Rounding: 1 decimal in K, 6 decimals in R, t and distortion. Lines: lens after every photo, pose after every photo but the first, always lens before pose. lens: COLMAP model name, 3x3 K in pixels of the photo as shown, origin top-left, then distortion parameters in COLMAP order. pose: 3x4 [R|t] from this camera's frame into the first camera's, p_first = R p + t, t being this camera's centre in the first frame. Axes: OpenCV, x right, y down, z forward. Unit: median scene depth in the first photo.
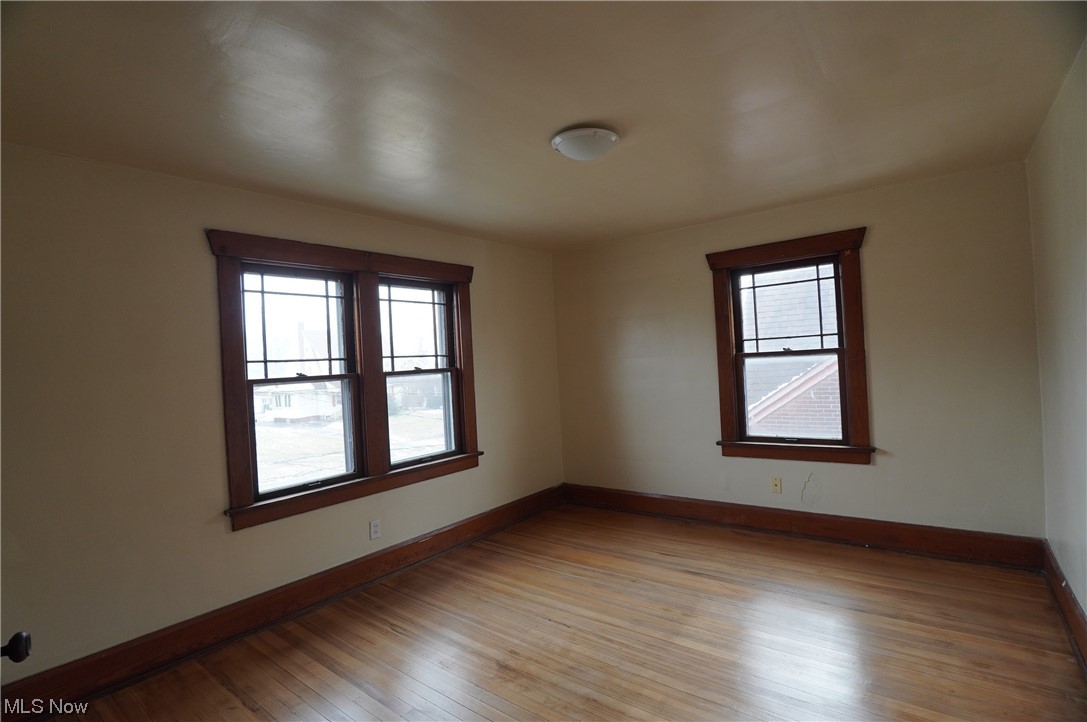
lens RADIAL K [[519.4, 0, 564.6], [0, 519.4, 370.4], [0, 0, 1]] dist [-0.018835, -0.000759]
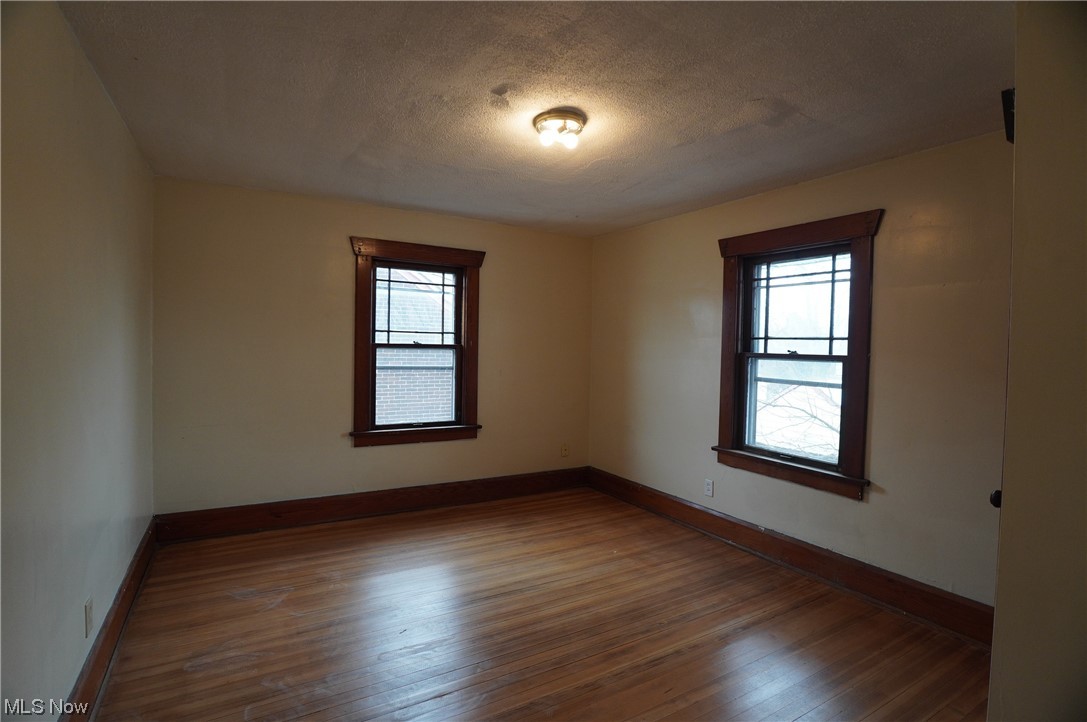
lens RADIAL K [[519.4, 0, 545.0], [0, 519.4, 377.3], [0, 0, 1]] dist [-0.018835, -0.000759]
pose [[0.929221, 0.096635, -0.356666, 0.465564], [-0.079158, 0.994849, 0.063315, -0.027170], [0.360948, -0.030601, 0.932084, 0.058051]]
